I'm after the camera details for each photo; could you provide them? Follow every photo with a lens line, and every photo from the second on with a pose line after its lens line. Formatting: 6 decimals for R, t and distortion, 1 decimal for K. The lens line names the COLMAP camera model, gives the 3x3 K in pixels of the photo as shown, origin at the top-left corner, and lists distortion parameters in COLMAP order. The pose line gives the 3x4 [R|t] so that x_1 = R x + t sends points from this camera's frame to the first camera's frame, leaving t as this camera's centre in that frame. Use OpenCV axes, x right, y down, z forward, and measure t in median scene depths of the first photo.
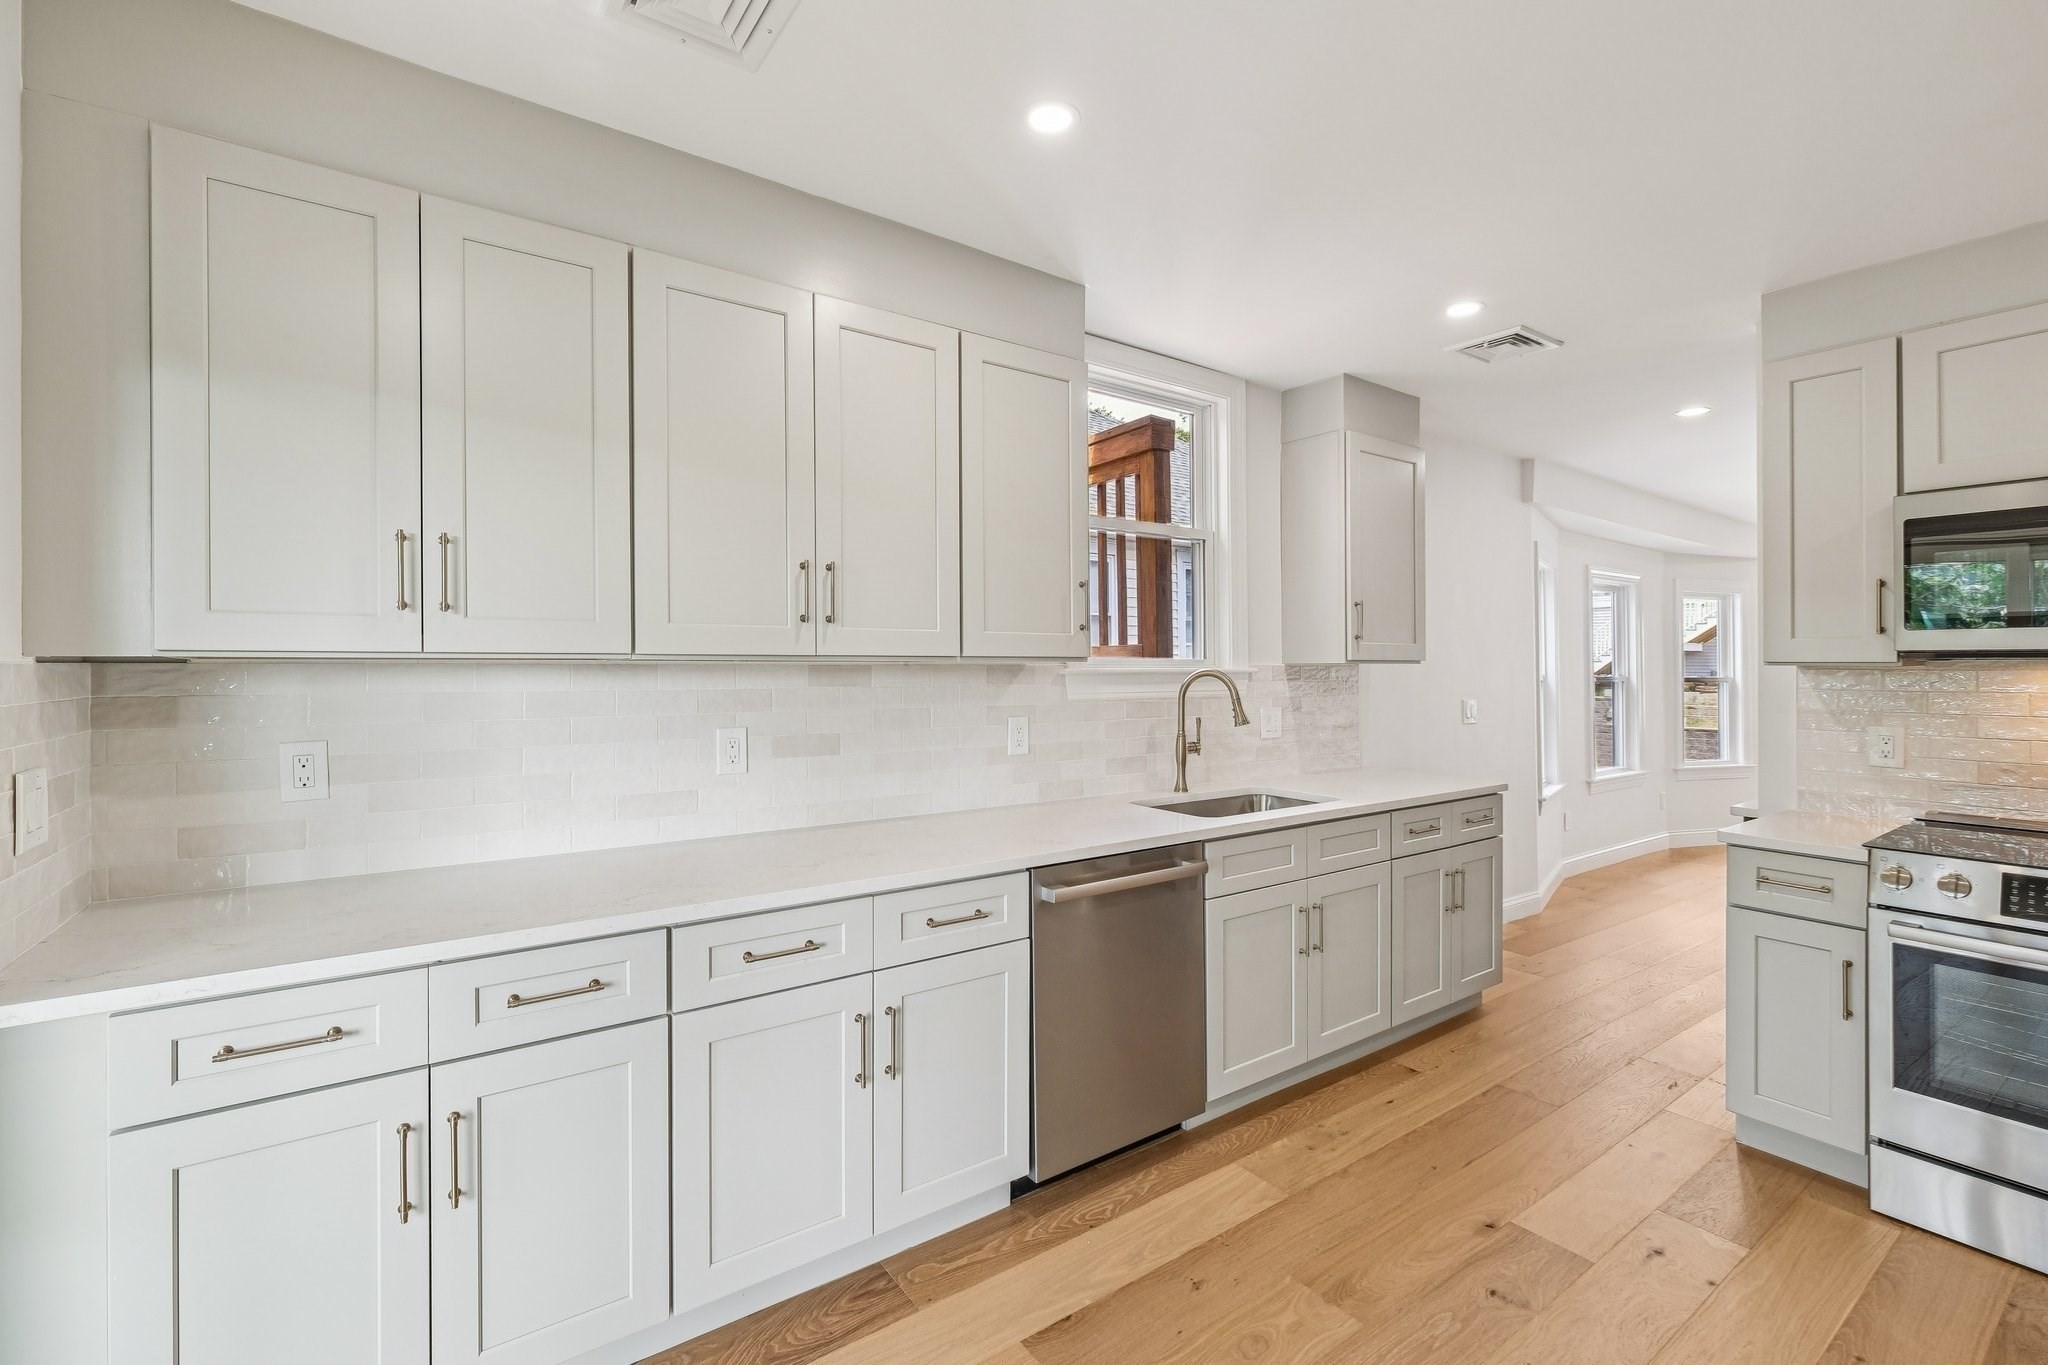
lens RADIAL K [[904.1, 0, 1026.9], [0, 904.1, 668.1], [0, 0, 1]] dist [-0.000179, 0.000428]
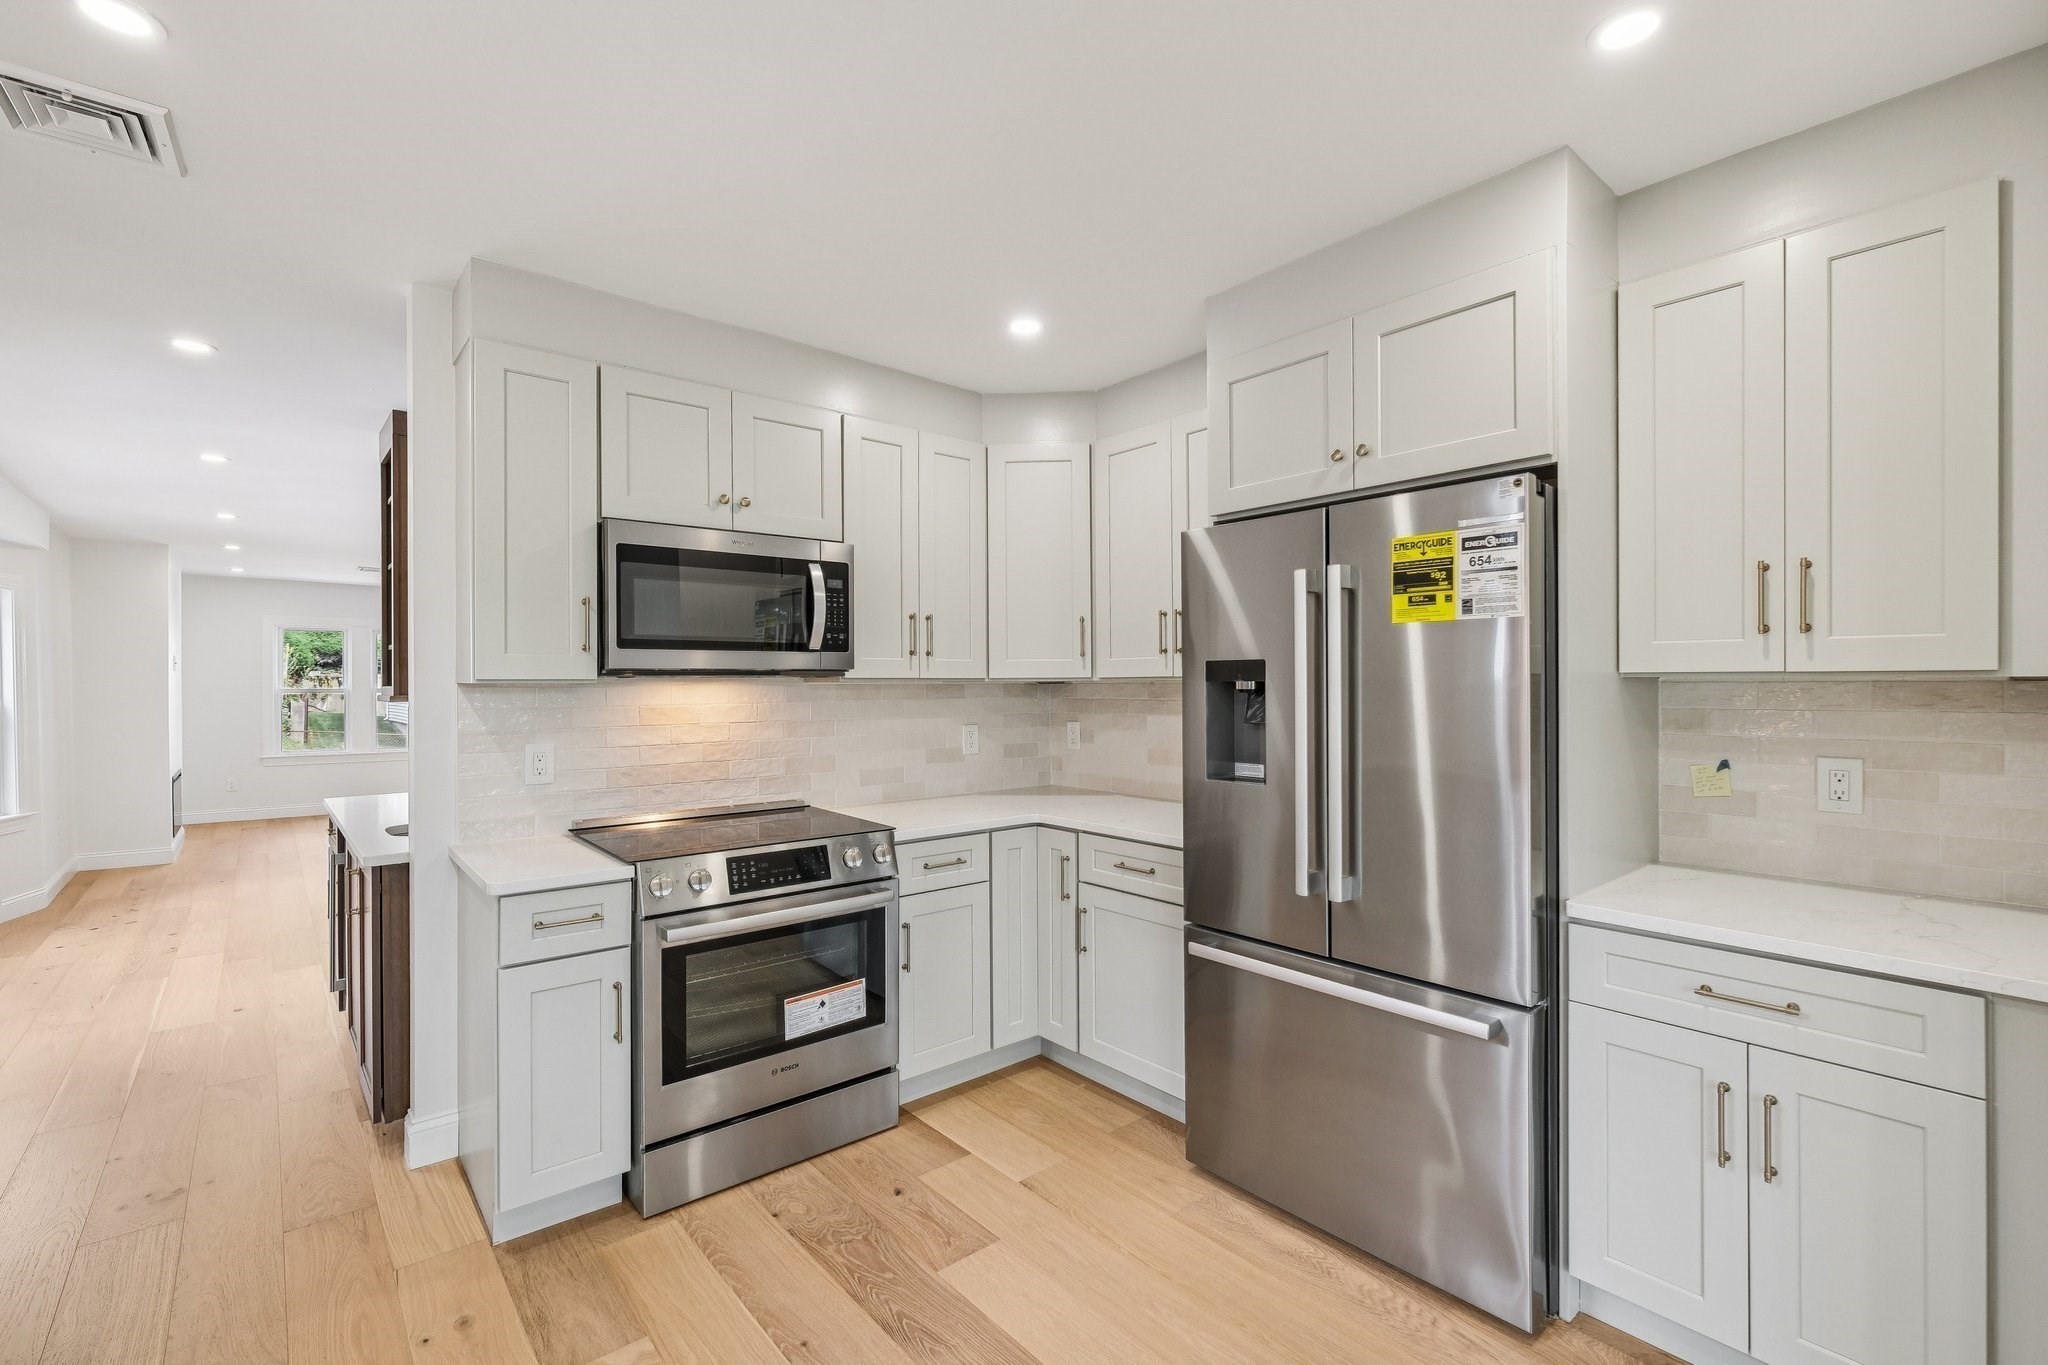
lens RADIAL K [[904.1, 0, 1020.7], [0, 904.1, 677.1], [0, 0, 1]] dist [-0.000179, 0.000428]
pose [[-0.073797, -0.000371, 0.997273, -0.105311], [0.010844, 0.999941, 0.001174, -0.005804], [-0.997214, 0.010901, -0.073789, 0.609349]]
